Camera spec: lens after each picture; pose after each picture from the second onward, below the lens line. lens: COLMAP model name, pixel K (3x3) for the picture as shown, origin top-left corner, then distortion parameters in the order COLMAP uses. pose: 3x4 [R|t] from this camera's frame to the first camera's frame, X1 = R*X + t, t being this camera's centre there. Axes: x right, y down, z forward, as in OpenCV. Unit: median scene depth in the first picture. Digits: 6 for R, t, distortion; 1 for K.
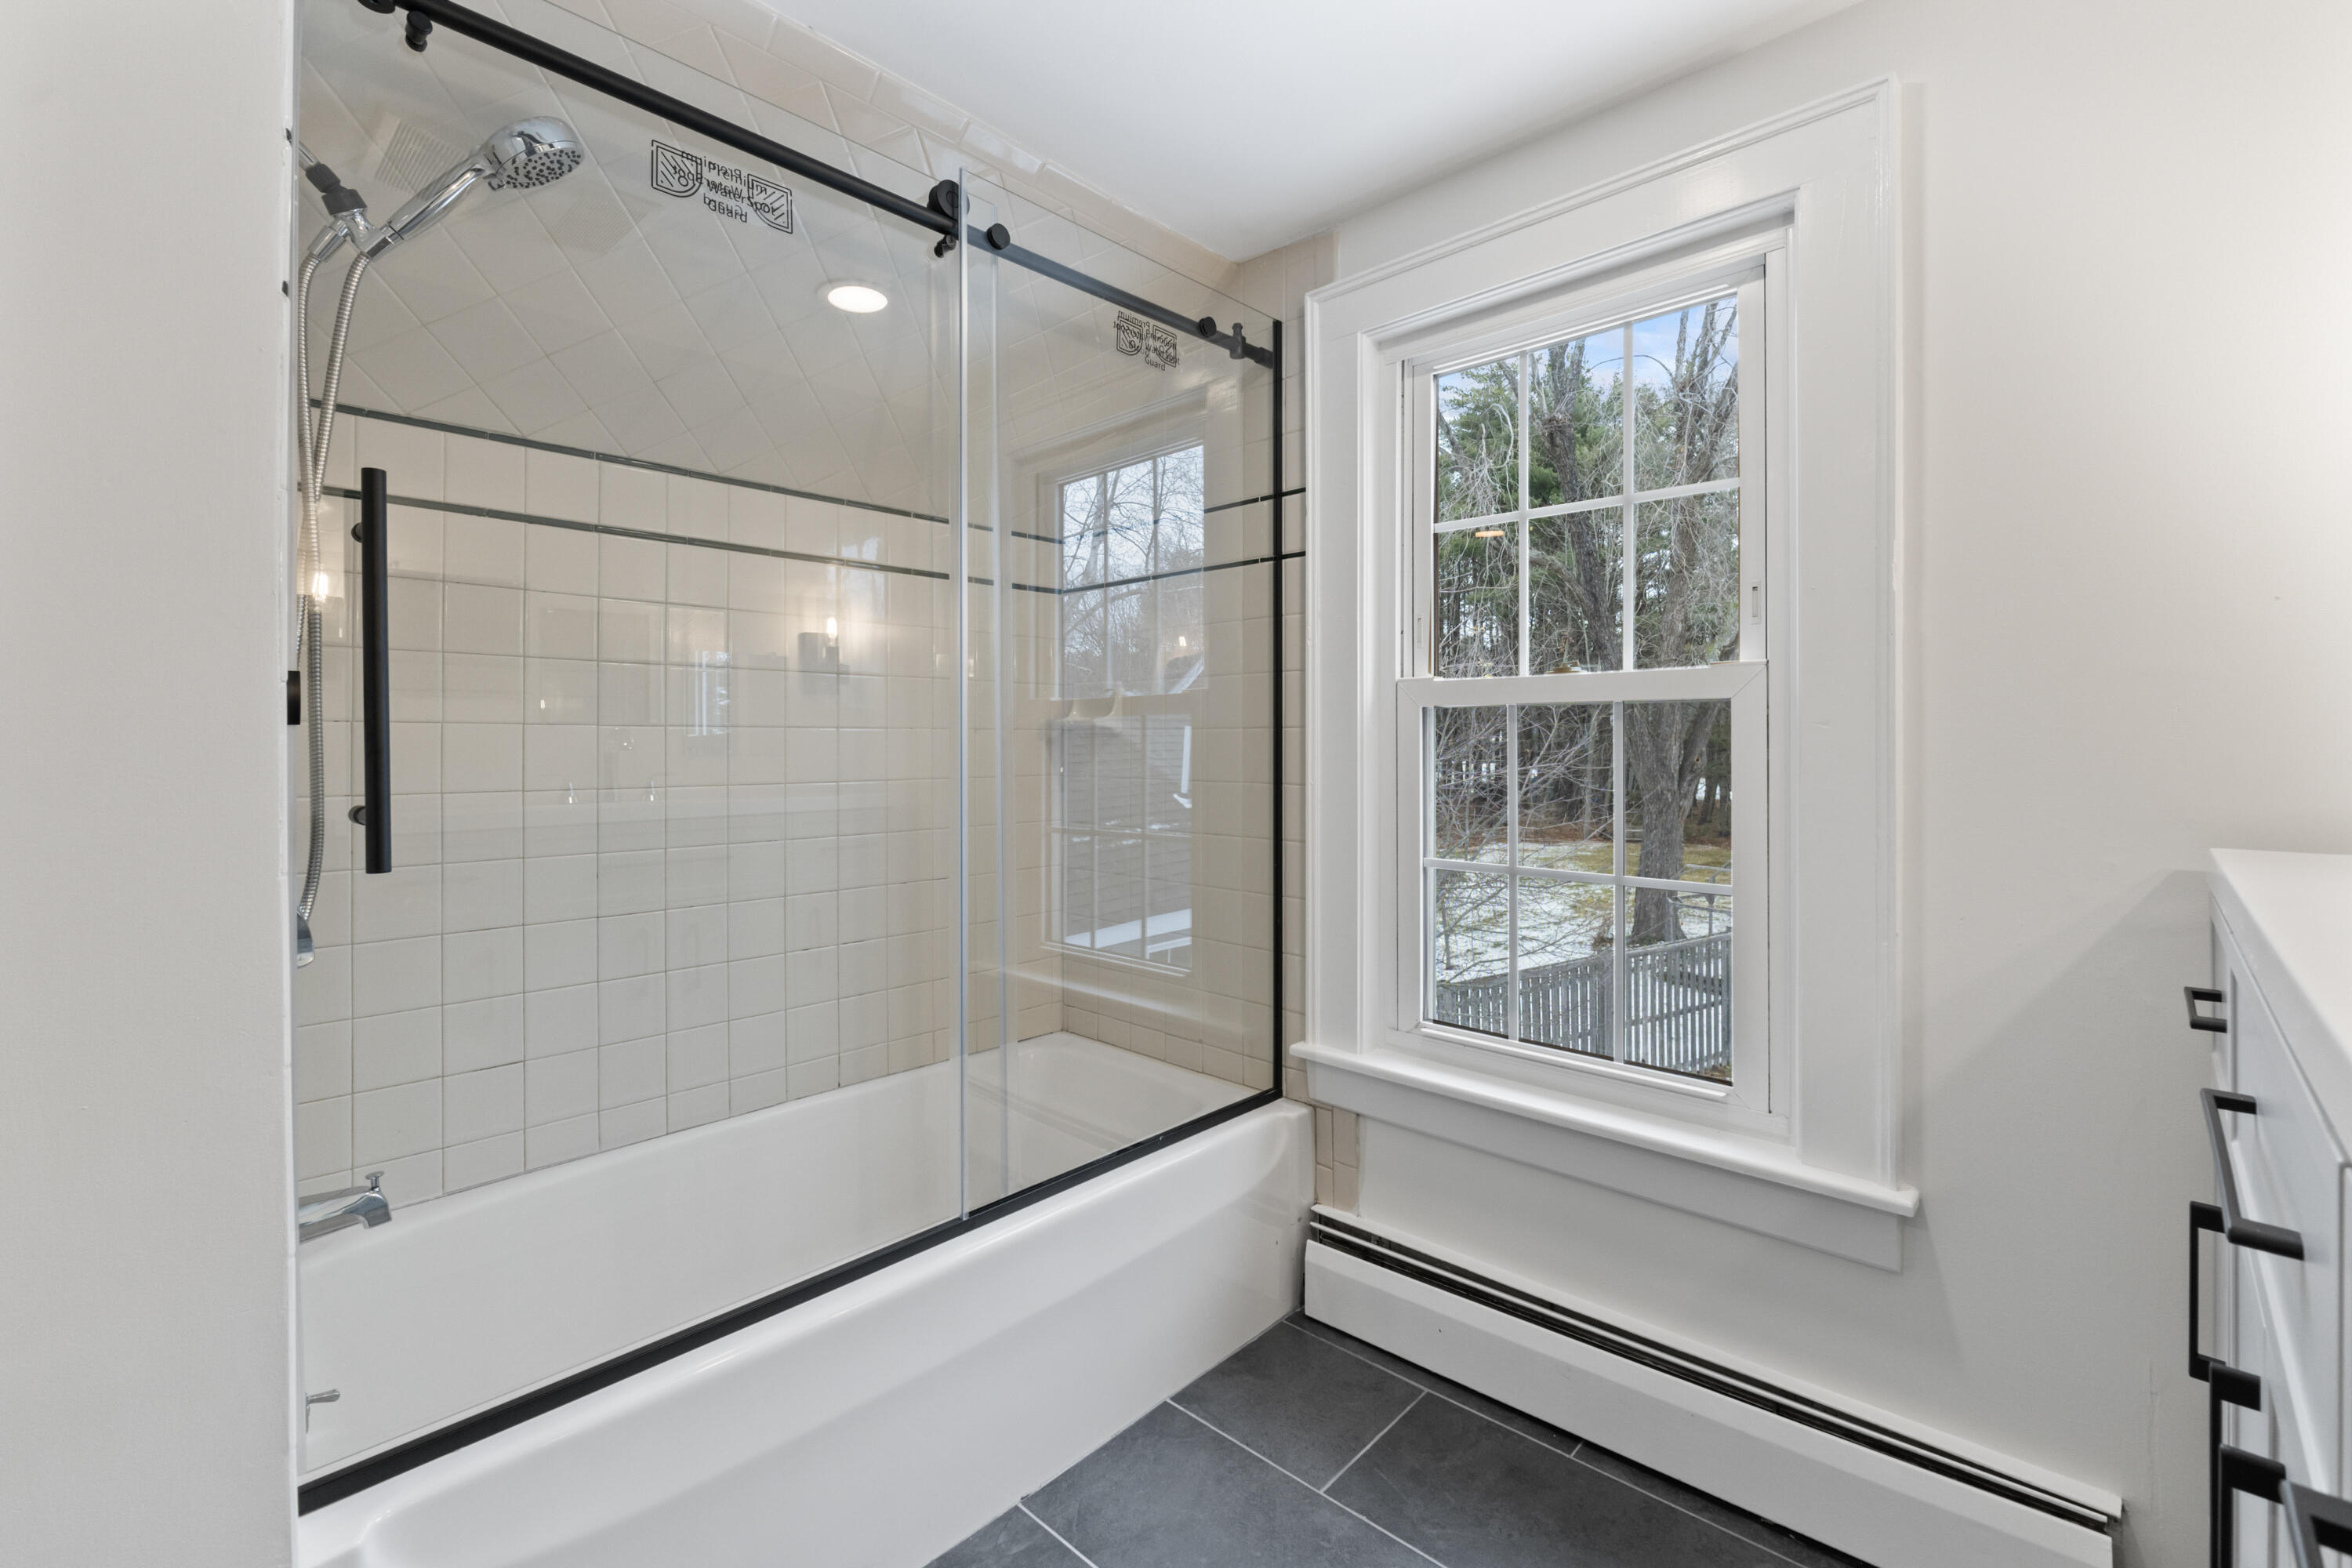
lens RADIAL K [[1005.0, 0, 1149.7], [0, 1005.0, 735.4], [0, 0, 1]] dist [-0.017722, 0.000029]
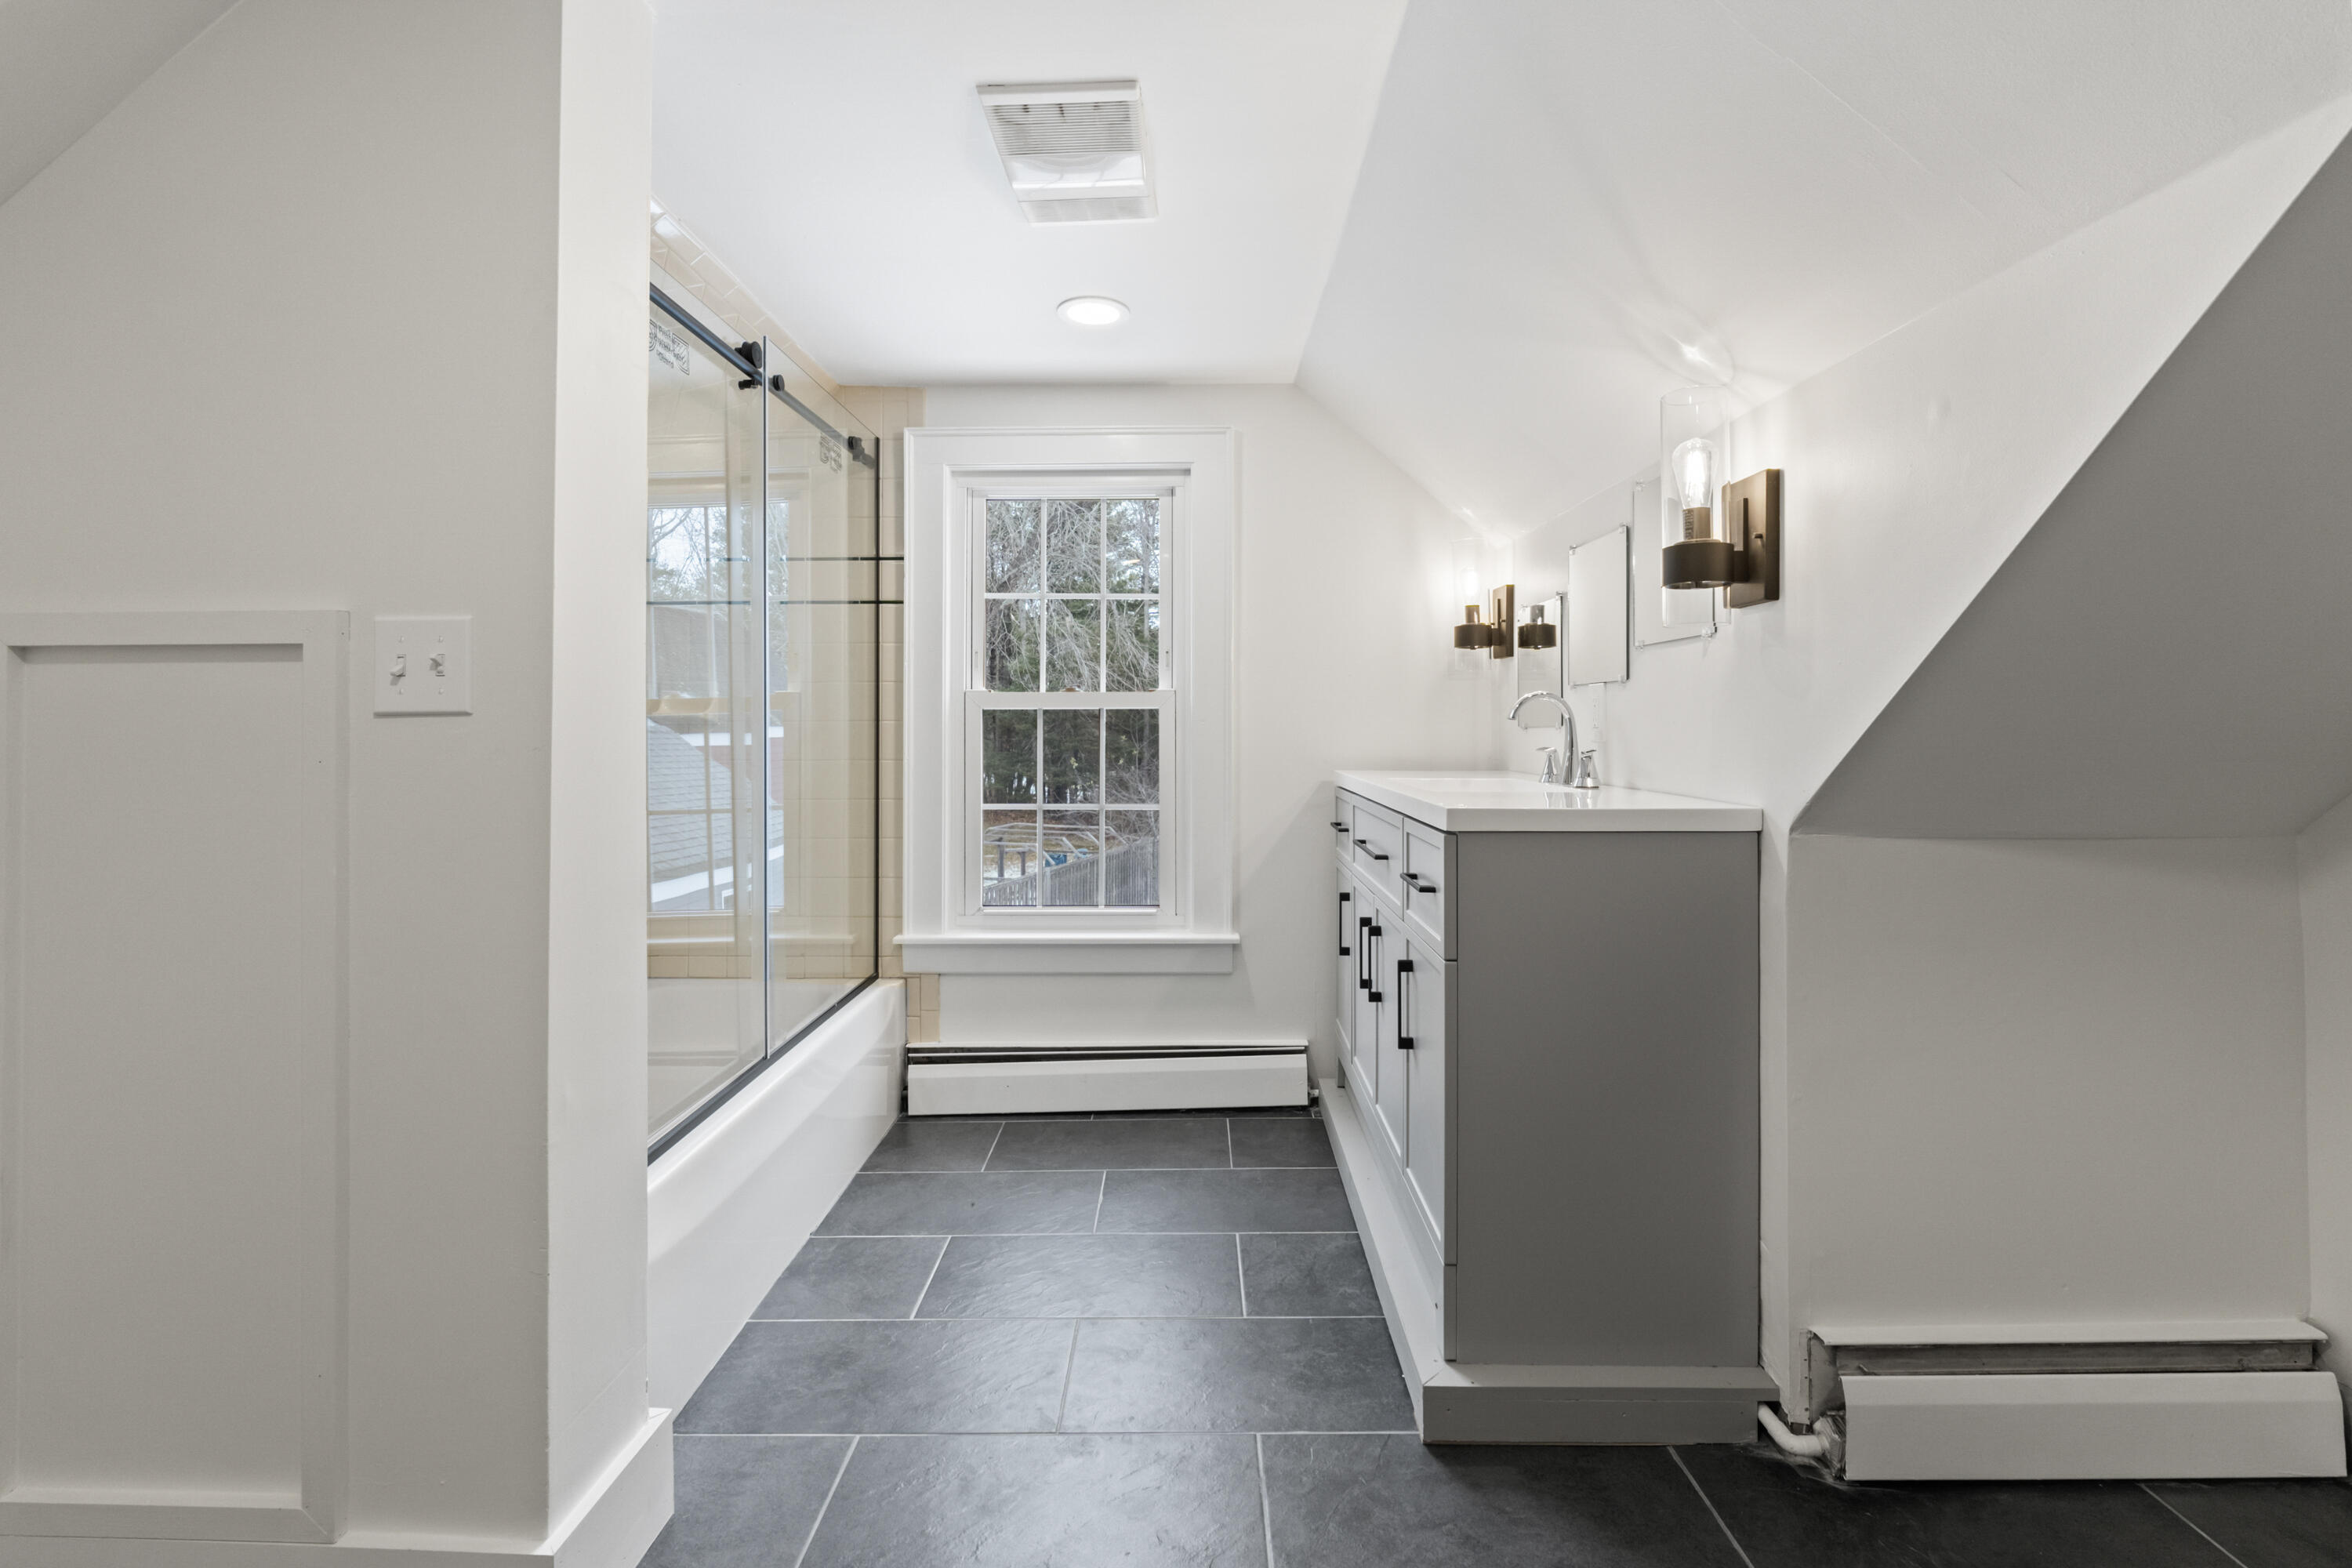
lens RADIAL K [[1005.0, 0, 1184.9], [0, 1005.0, 732.1], [0, 0, 1]] dist [-0.017722, 0.000029]
pose [[0.724680, -0.002262, 0.689082, -0.588713], [-0.003195, 0.999973, 0.006643, -0.003168], [-0.689078, -0.007016, 0.724653, -0.372438]]
